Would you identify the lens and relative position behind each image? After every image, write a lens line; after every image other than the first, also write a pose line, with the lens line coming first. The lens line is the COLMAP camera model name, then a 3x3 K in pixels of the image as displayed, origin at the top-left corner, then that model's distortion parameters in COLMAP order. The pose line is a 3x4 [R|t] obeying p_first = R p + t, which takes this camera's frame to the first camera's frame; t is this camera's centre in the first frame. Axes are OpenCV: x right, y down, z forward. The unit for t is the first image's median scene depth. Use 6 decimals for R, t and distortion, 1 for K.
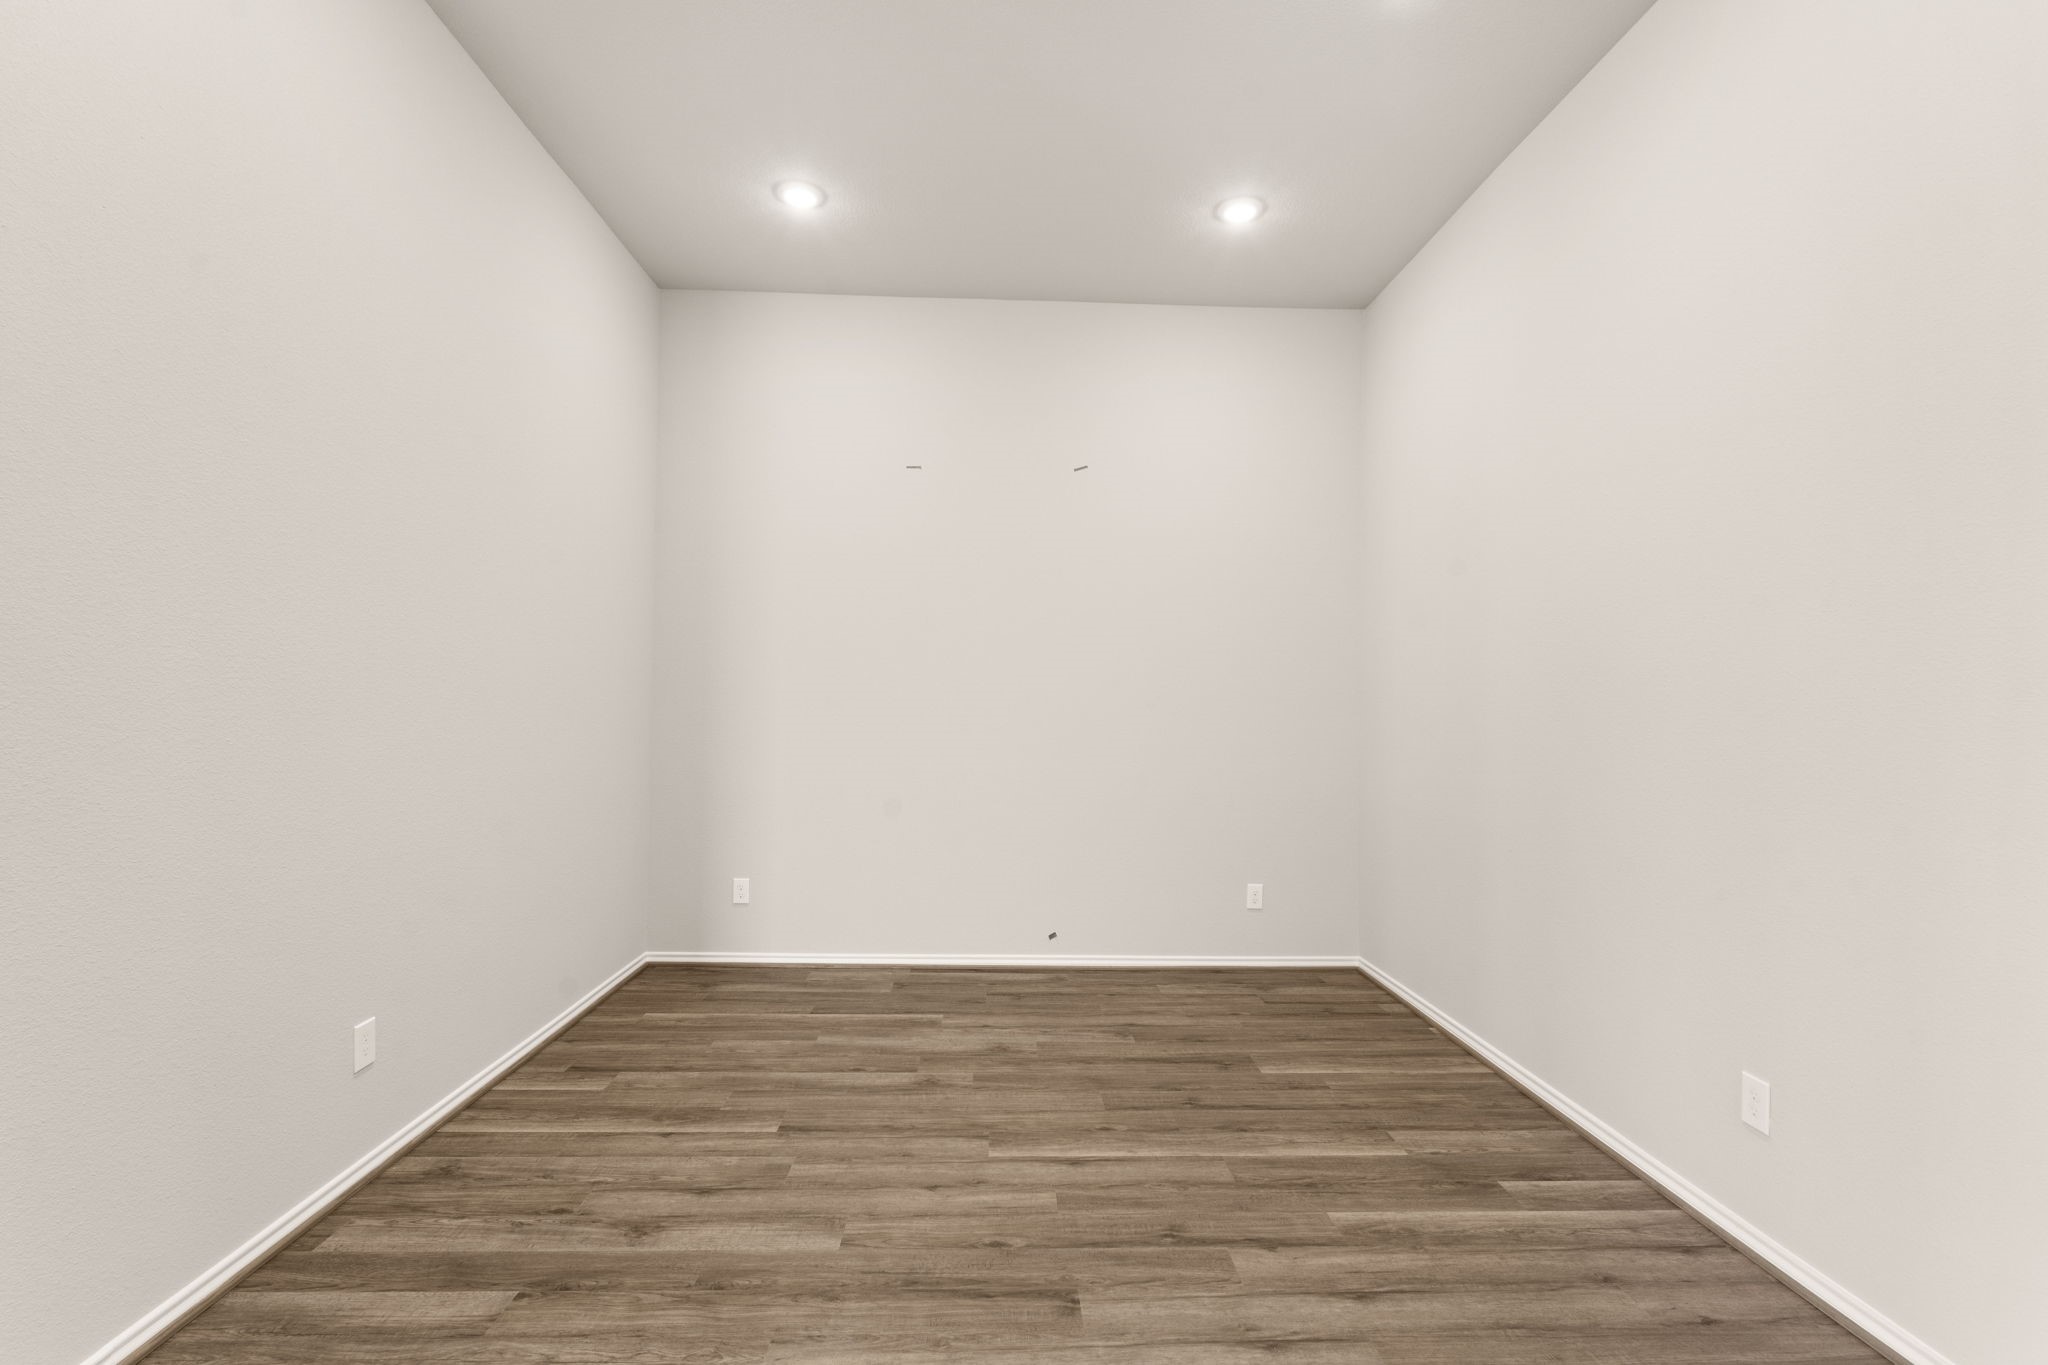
lens RADIAL K [[894.0, 0, 1008.2], [0, 894.0, 684.2], [0, 0, 1]] dist [-0.001856, 0.000047]
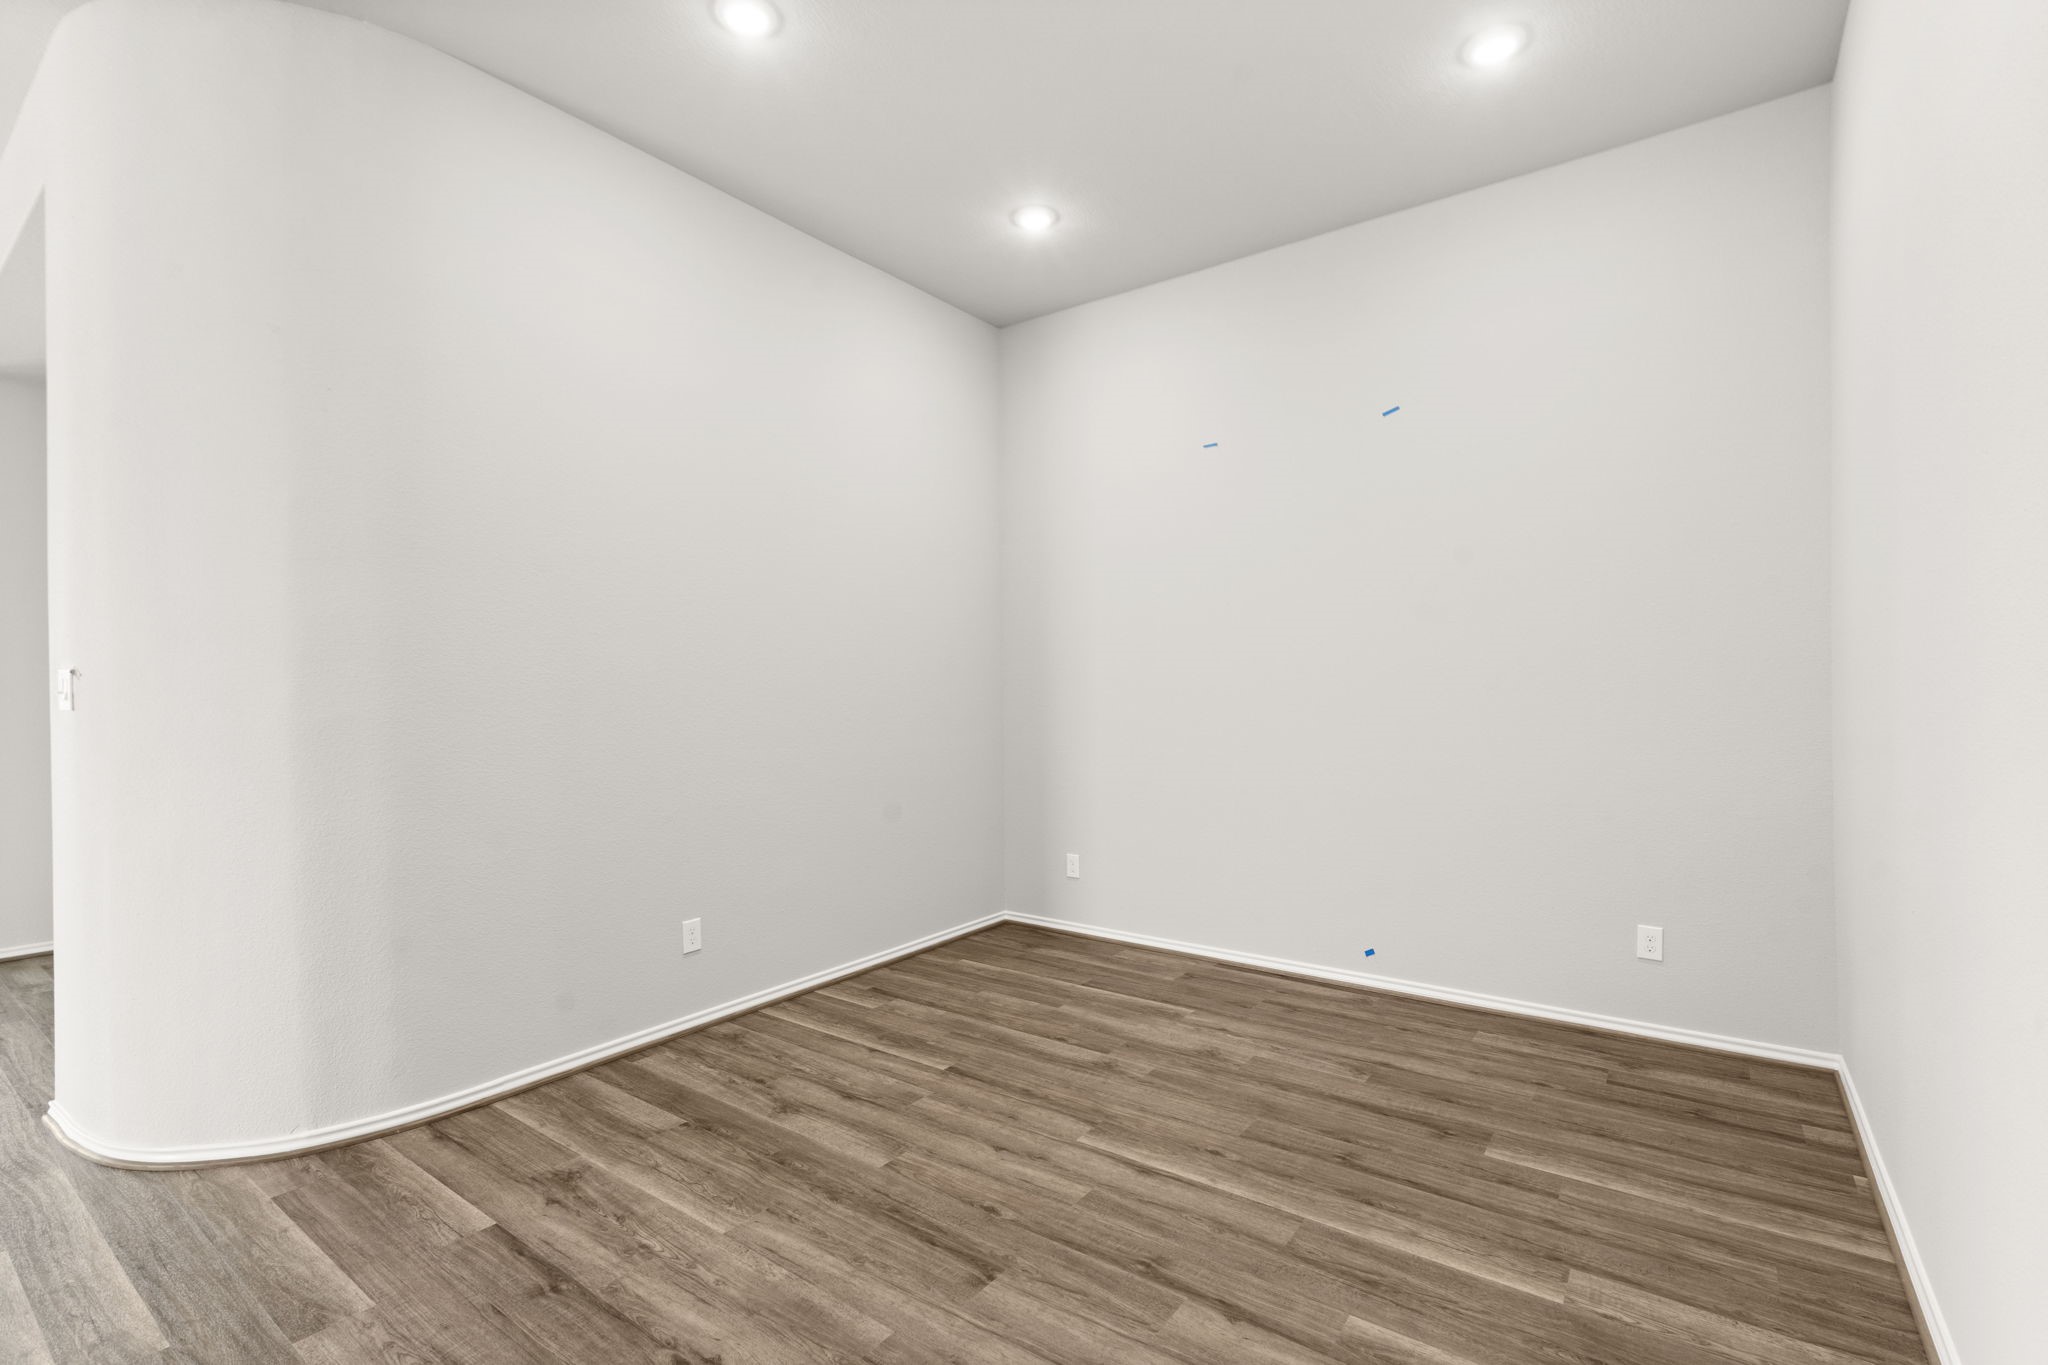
lens RADIAL K [[907.2, 0, 1024.7], [0, 907.2, 688.0], [0, 0, 1]] dist [-0.000408, 0.000166]
pose [[0.792110, -0.020546, -0.610033, 0.488000], [0.031811, 0.999465, 0.007643, 0.007169], [0.609549, -0.025460, 0.792339, 0.142606]]
